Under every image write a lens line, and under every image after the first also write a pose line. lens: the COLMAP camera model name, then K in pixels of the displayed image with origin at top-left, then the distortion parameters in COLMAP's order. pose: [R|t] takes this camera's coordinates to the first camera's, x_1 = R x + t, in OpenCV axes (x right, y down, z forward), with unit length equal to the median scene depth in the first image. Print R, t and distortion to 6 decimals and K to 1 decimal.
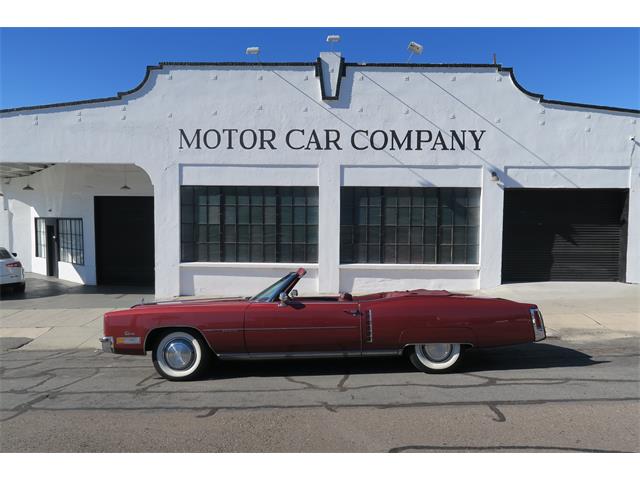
lens RADIAL K [[442.4, 0, 320.0], [0, 442.4, 240.0], [0, 0, 1]] dist [-0.024435, 0.011597]
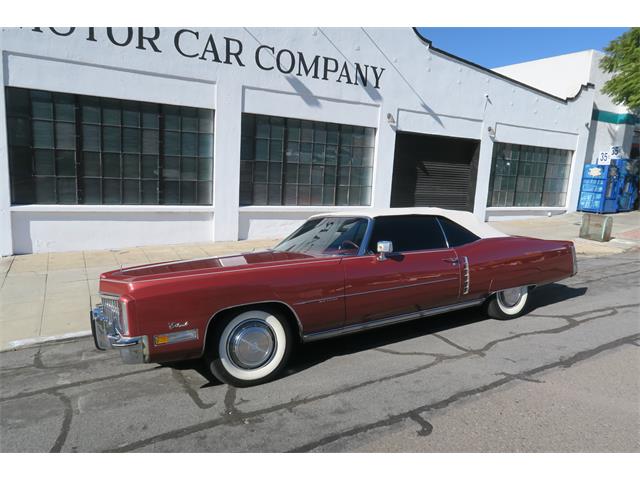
lens RADIAL K [[442.4, 0, 320.0], [0, 442.4, 240.0], [0, 0, 1]] dist [-0.024435, 0.011597]
pose [[0.858450, -0.044554, 0.510958, -0.261928], [-0.020571, 0.992427, 0.121097, 0.012945], [-0.512485, -0.114467, 0.851033, 0.196855]]
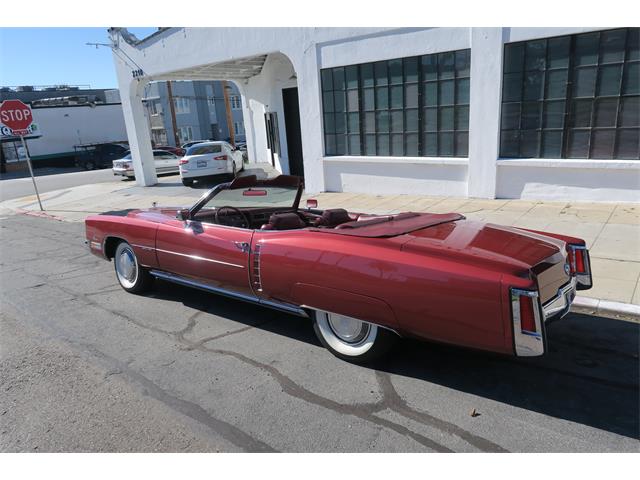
lens RADIAL K [[442.4, 0, 320.0], [0, 442.4, 240.0], [0, 0, 1]] dist [-0.024435, 0.011597]
pose [[0.782235, 0.115697, -0.612146, 0.277063], [0.045342, 0.969425, 0.241164, -0.004085], [0.621332, -0.216403, 0.753072, 0.255561]]
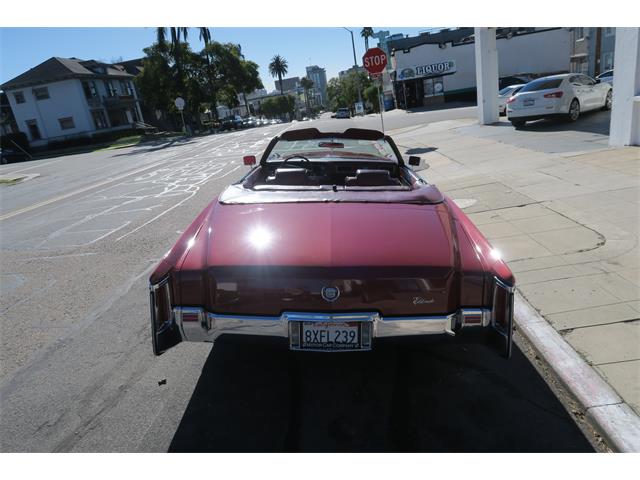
lens RADIAL K [[440.7, 0, 321.5], [0, 440.7, 238.2], [0, 0, 1]] dist [-0.016158, 0.001768]
pose [[-0.030599, 0.313121, -0.949220, 0.404864], [0.100160, 0.945845, 0.308779, 0.003548], [0.994501, -0.085625, -0.060304, 0.557635]]
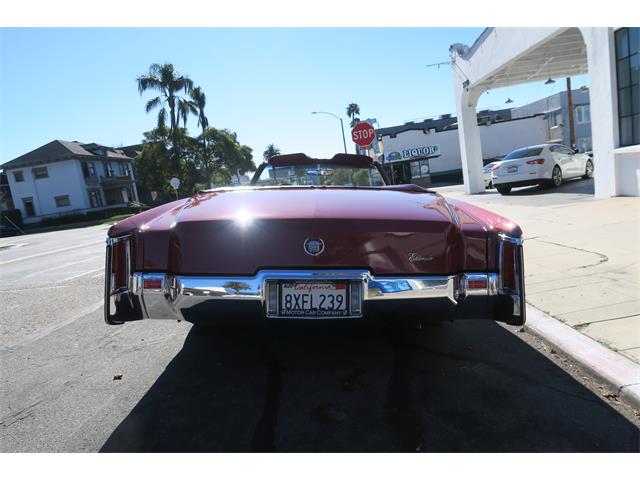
lens RADIAL K [[440.2, 0, 320.0], [0, 440.2, 240.0], [0, 0, 1]] dist [-0.020702, 0.005269]
pose [[-0.015162, 0.130780, -0.991295, 0.395659], [0.096916, 0.986934, 0.128723, 0.061491], [0.995177, -0.094120, -0.027638, 0.555058]]
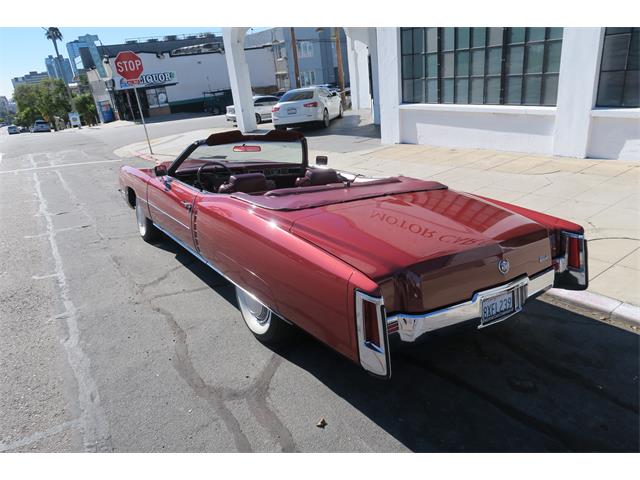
lens RADIAL K [[442.4, 0, 320.0], [0, 442.4, 240.0], [0, 0, 1]] dist [-0.024435, 0.011597]
pose [[0.565771, 0.245206, -0.787259, 0.343858], [0.066073, 0.938208, 0.339705, -0.003341], [0.821911, -0.244212, 0.514610, 0.371848]]
